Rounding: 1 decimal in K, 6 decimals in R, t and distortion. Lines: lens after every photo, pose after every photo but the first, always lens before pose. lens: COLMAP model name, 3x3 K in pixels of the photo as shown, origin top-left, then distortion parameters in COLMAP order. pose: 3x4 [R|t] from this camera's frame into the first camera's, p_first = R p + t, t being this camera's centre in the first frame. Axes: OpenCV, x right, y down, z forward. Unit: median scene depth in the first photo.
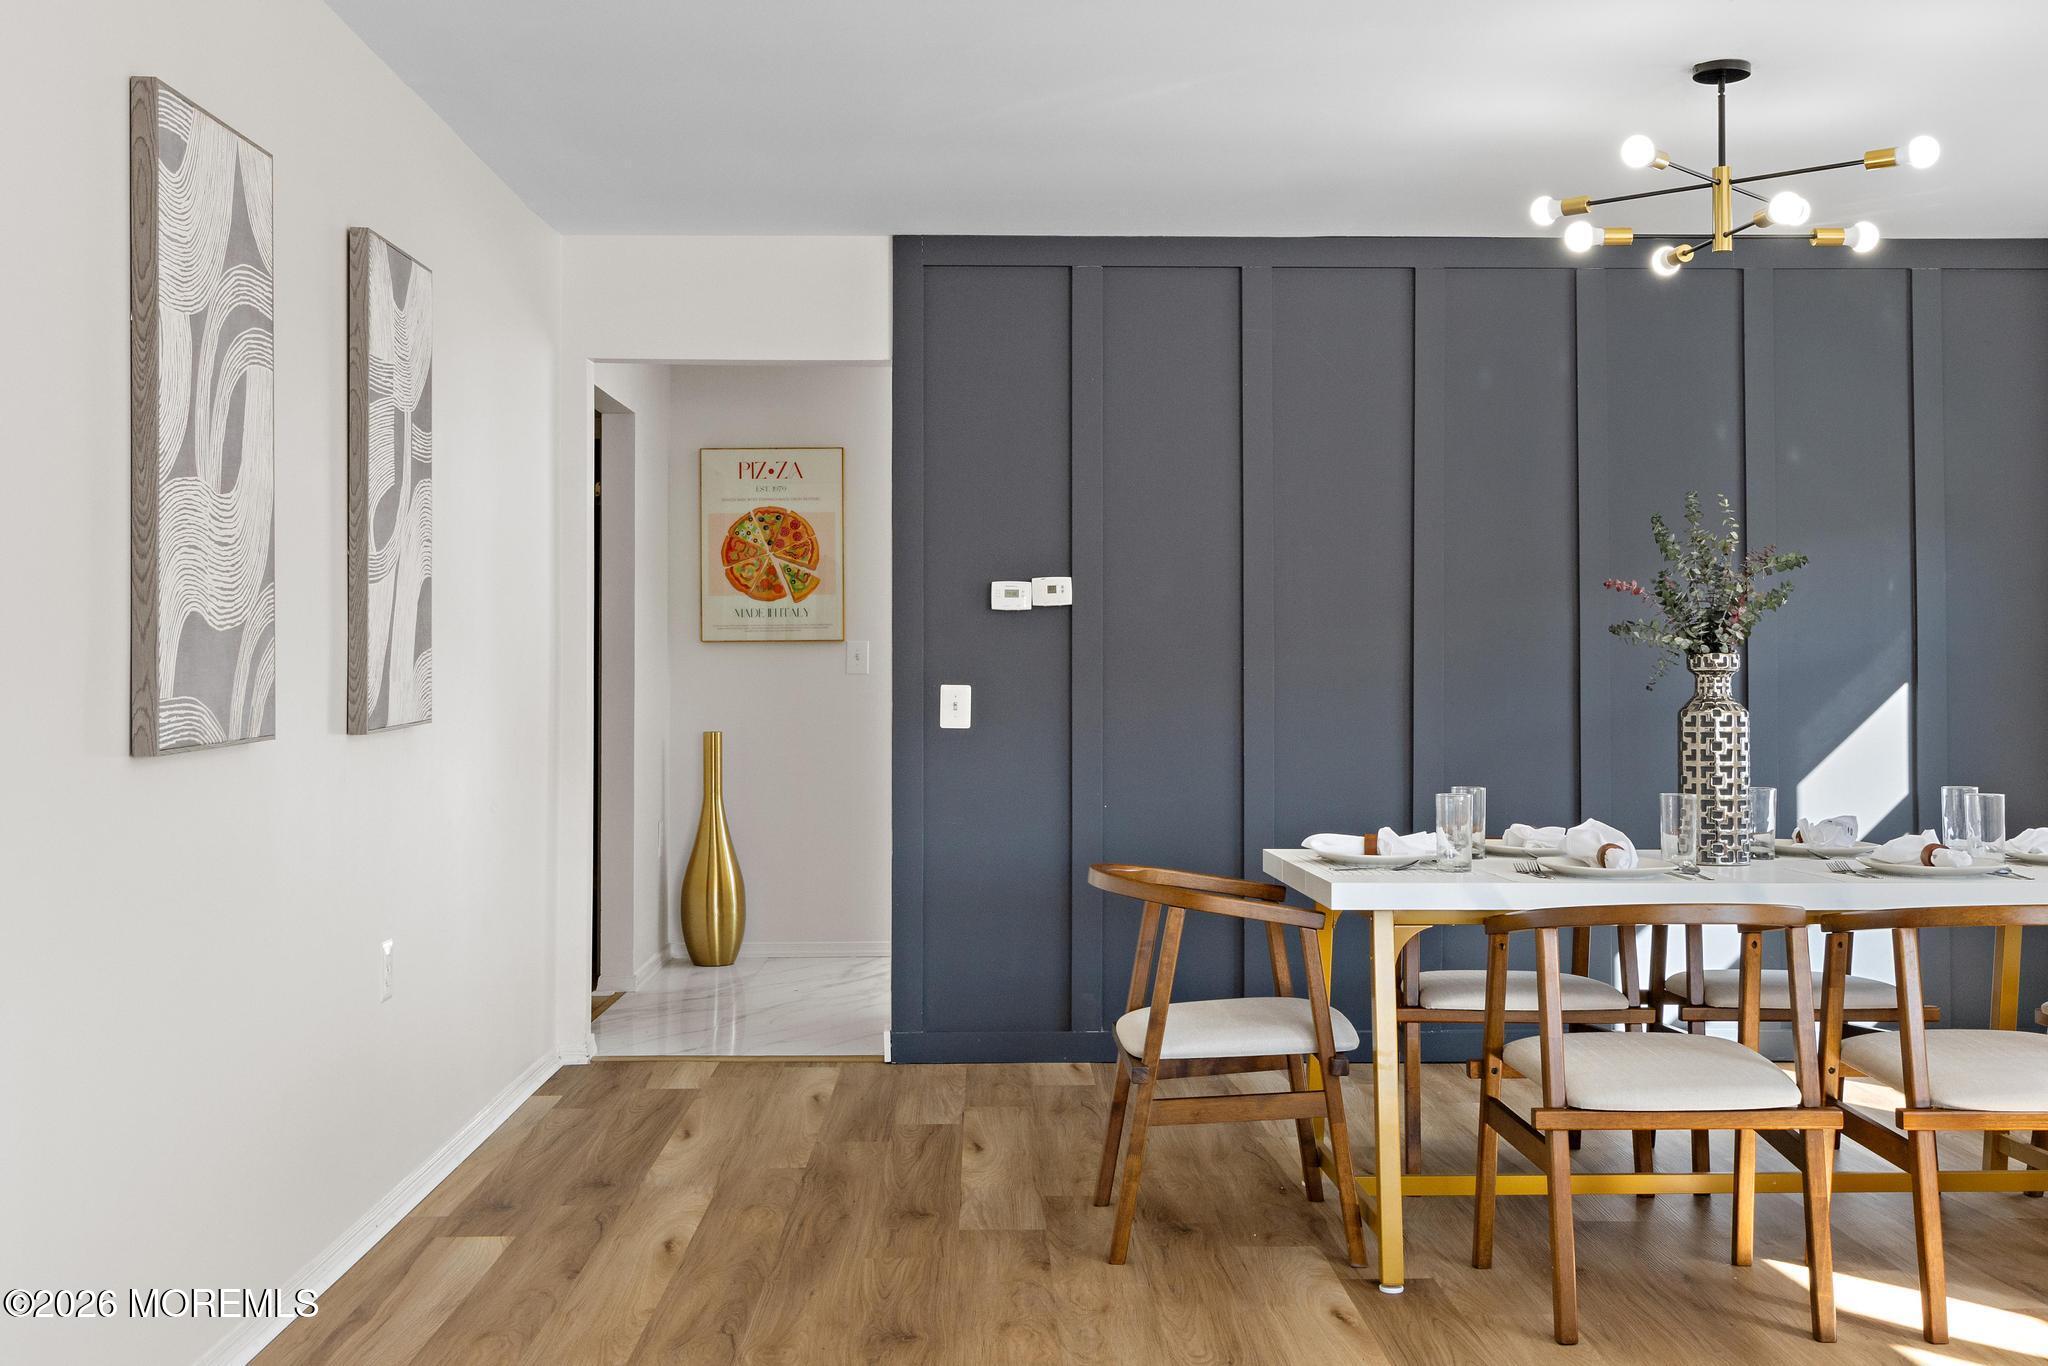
lens RADIAL K [[2036.5, 0, 1022.9], [0, 2036.5, 590.0], [0, 0, 1]] dist [0.003154, -0.002568]
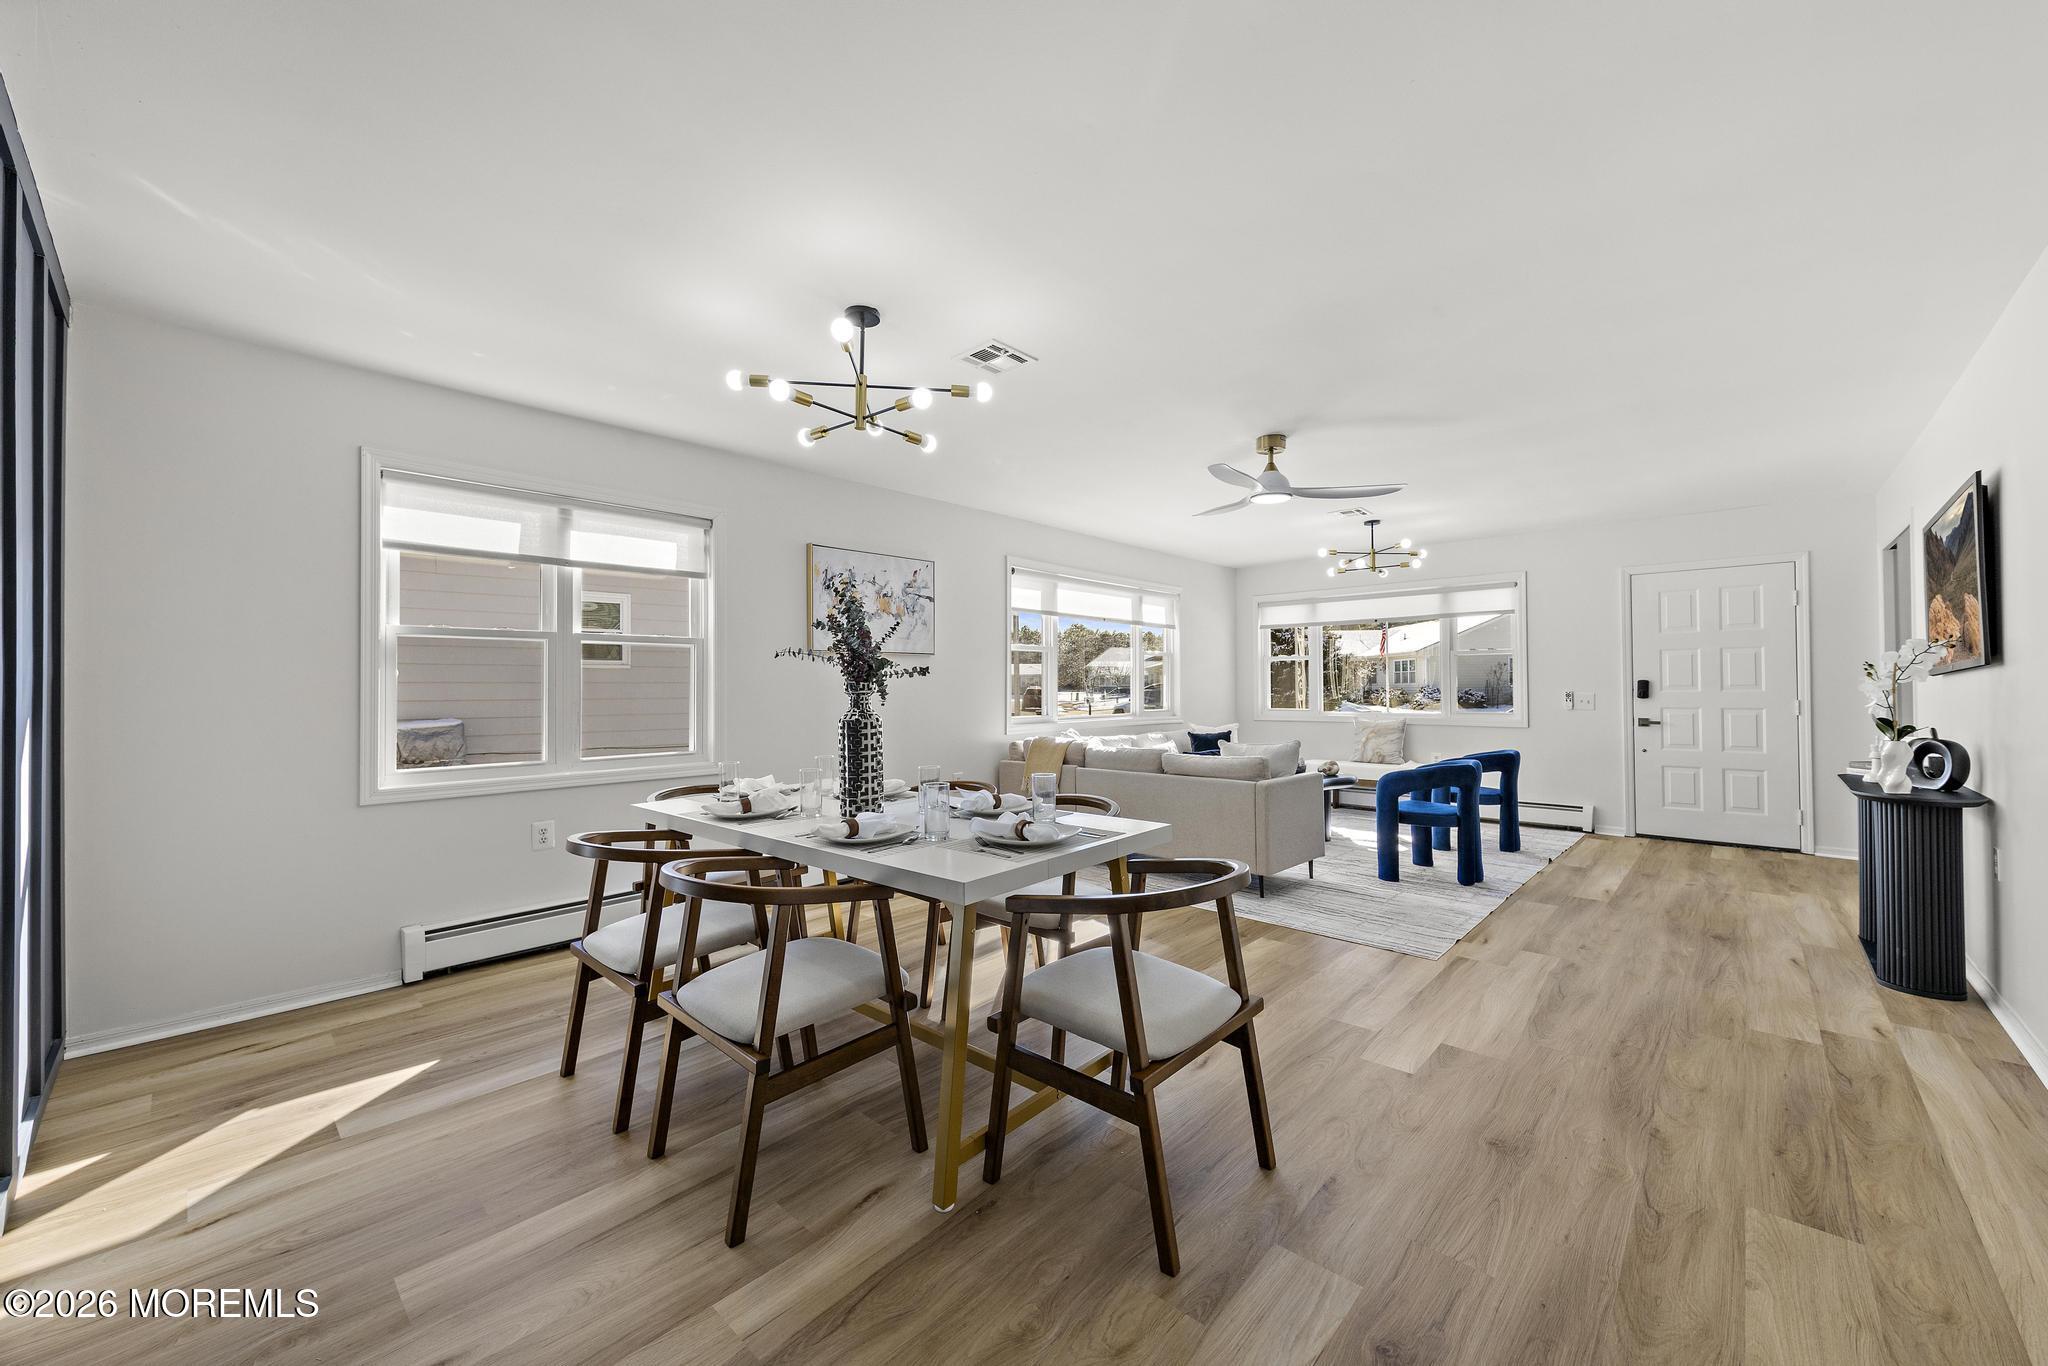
lens RADIAL K [[781.3, 0, 1024.0], [0, 781.3, 683.0], [0, 0, 1]] dist [0.001766, 0.000138]
pose [[-0.719206, 0.006756, 0.694764, -0.118536], [-0.021214, 0.999273, -0.031677, 0.033545], [-0.694473, -0.037520, -0.718540, 0.950378]]
